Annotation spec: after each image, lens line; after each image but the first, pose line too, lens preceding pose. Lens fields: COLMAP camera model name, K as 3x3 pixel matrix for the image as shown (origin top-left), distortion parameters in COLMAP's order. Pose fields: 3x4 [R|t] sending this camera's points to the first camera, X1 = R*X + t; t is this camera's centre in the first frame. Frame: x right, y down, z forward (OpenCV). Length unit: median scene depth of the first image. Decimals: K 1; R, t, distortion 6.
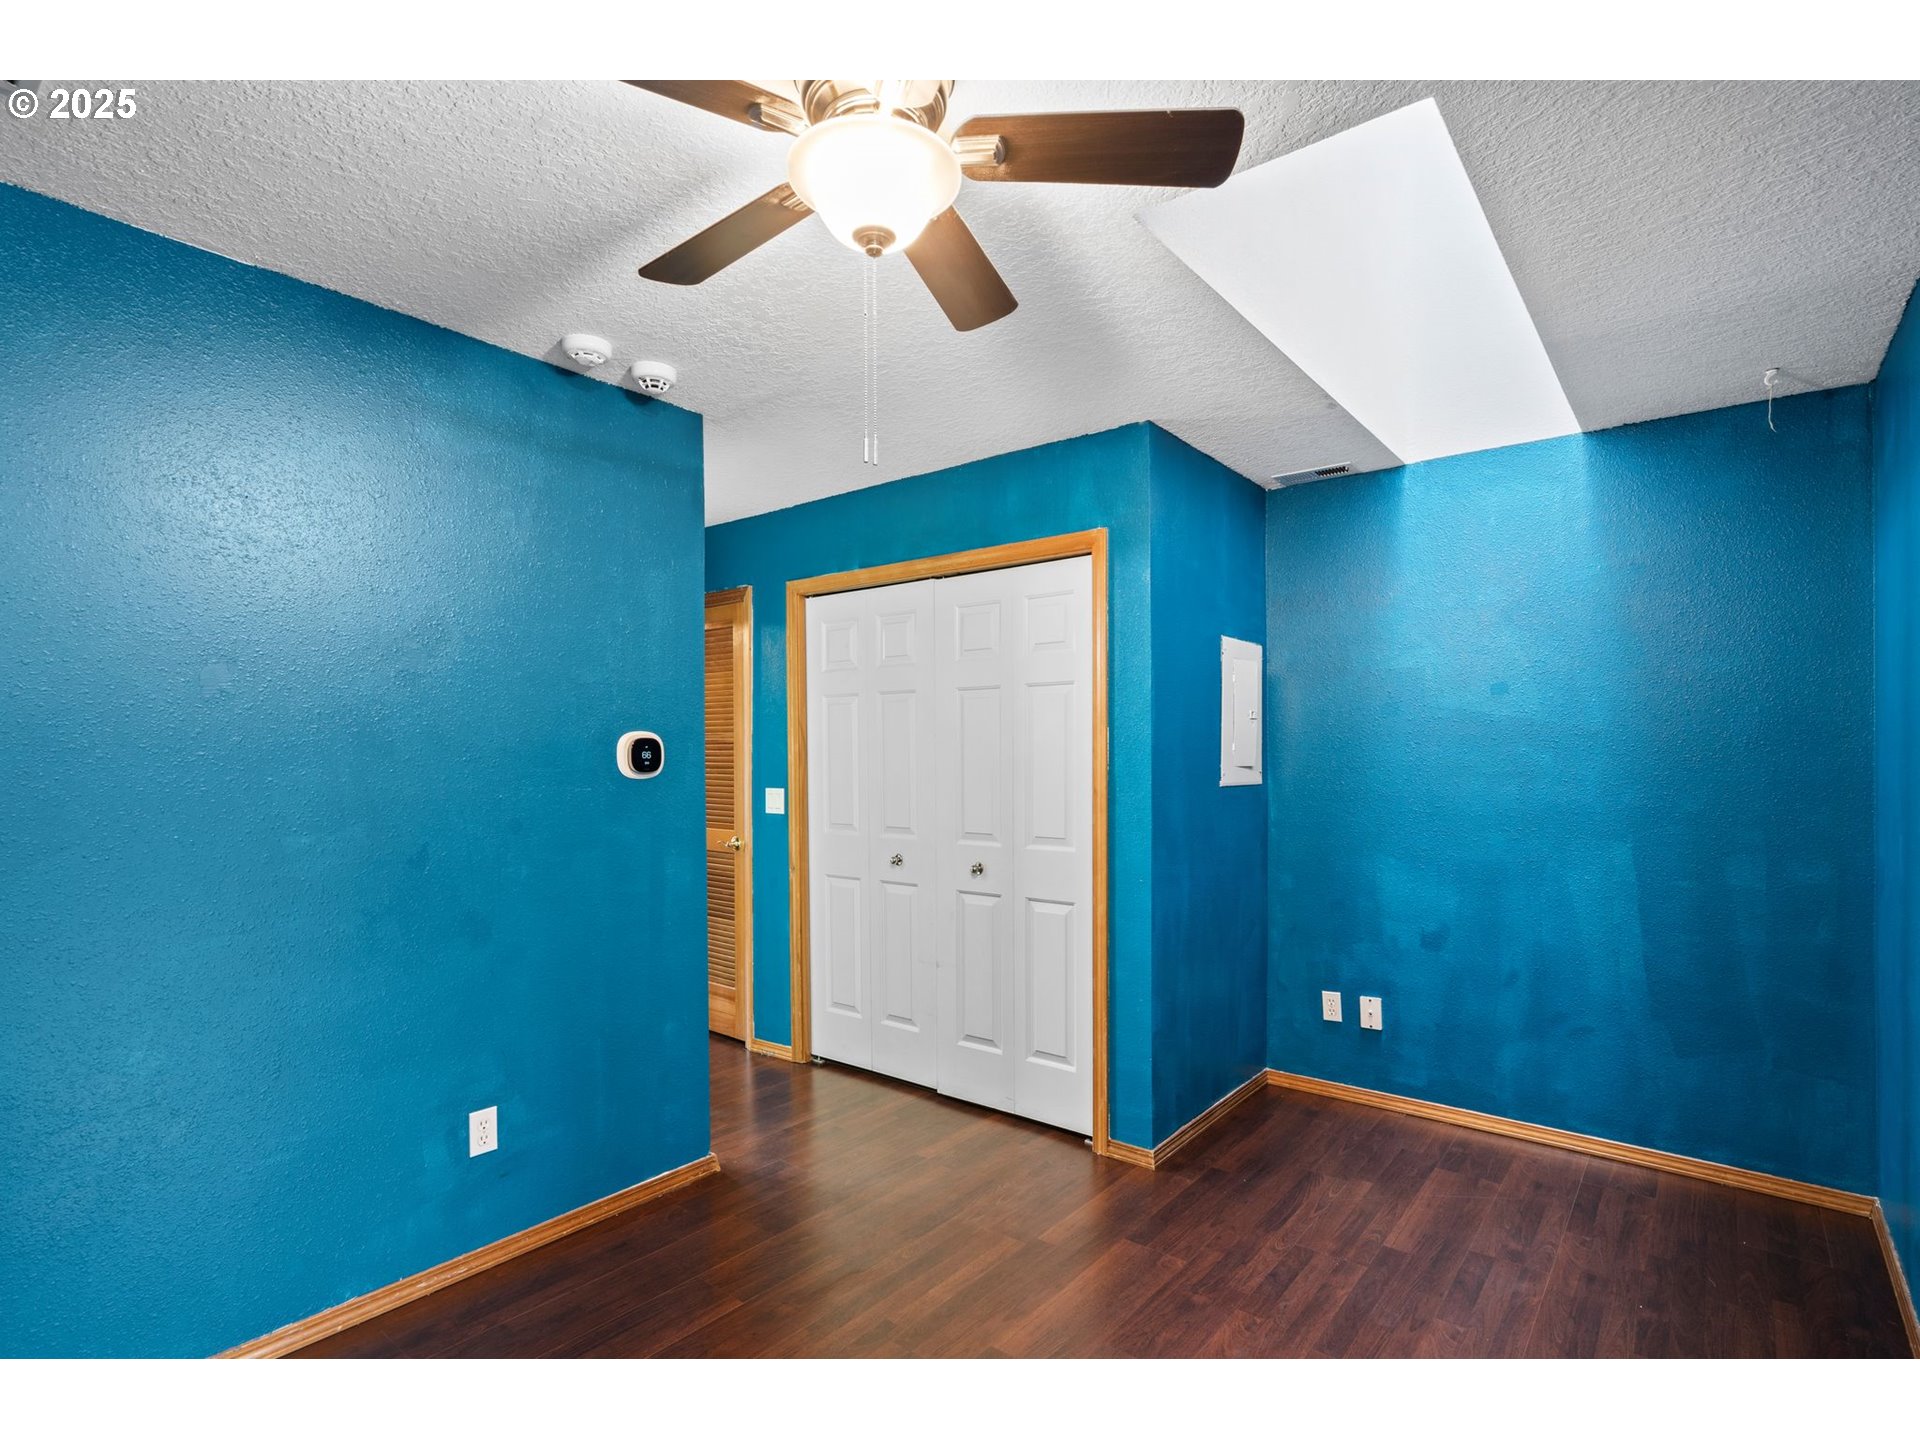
lens RADIAL K [[924.6, 0, 967.3], [0, 924.6, 768.6], [0, 0, 1]] dist [-0.000095, 0.000191]
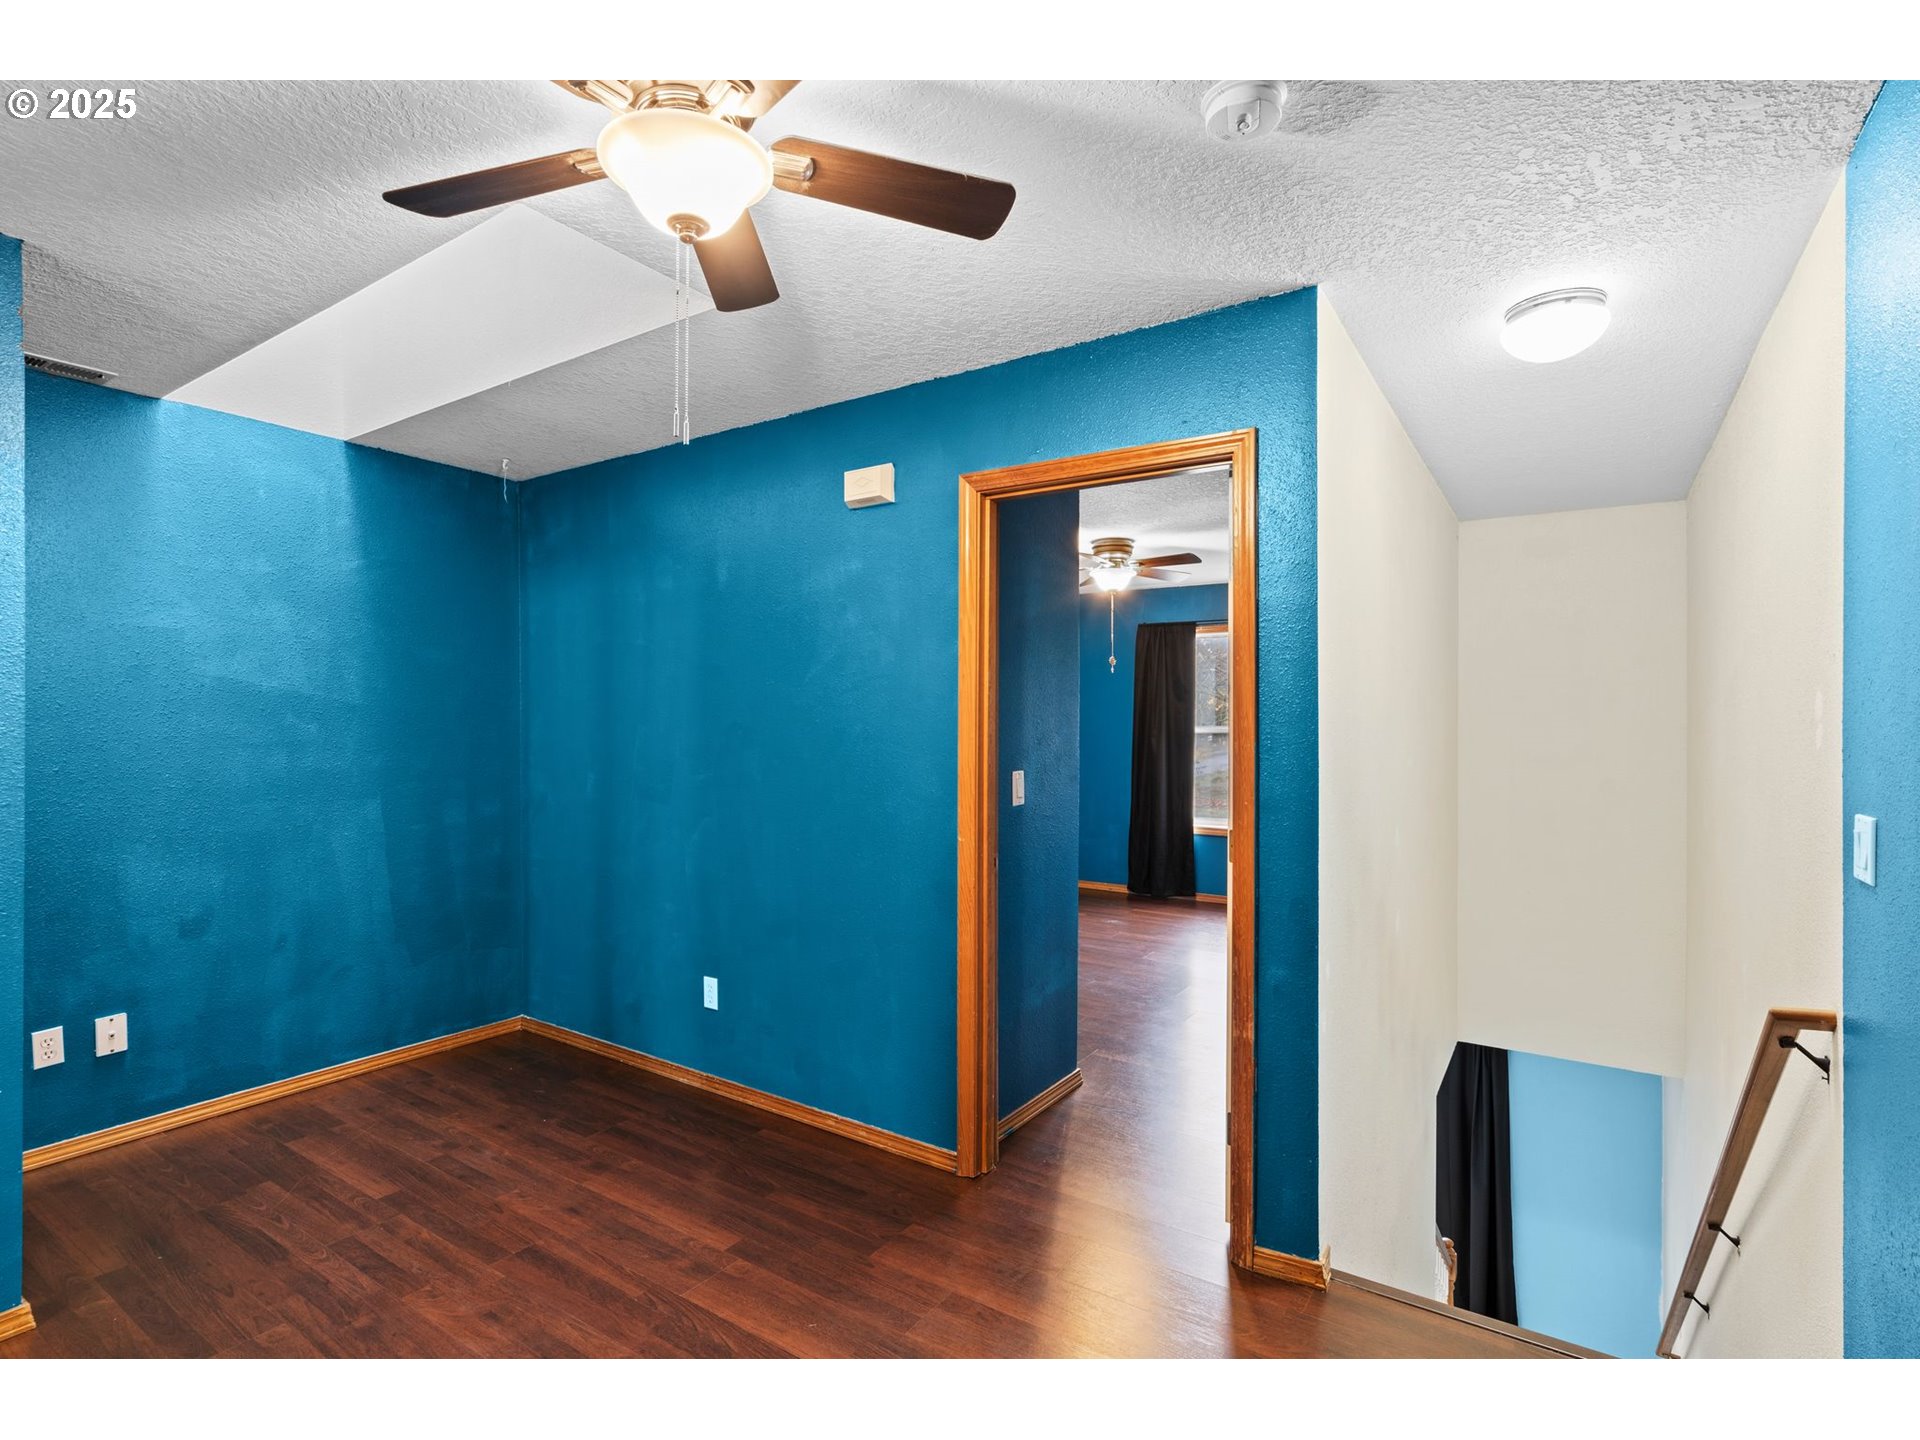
lens RADIAL K [[887.9, 0, 964.5], [0, 887.9, 726.0], [0, 0, 1]] dist [-0.000001, 0.000318]
pose [[-0.070593, -0.001990, 0.997503, -0.500779], [0.009426, 0.999952, 0.002662, -0.010989], [-0.997461, 0.009590, -0.070571, 0.343821]]
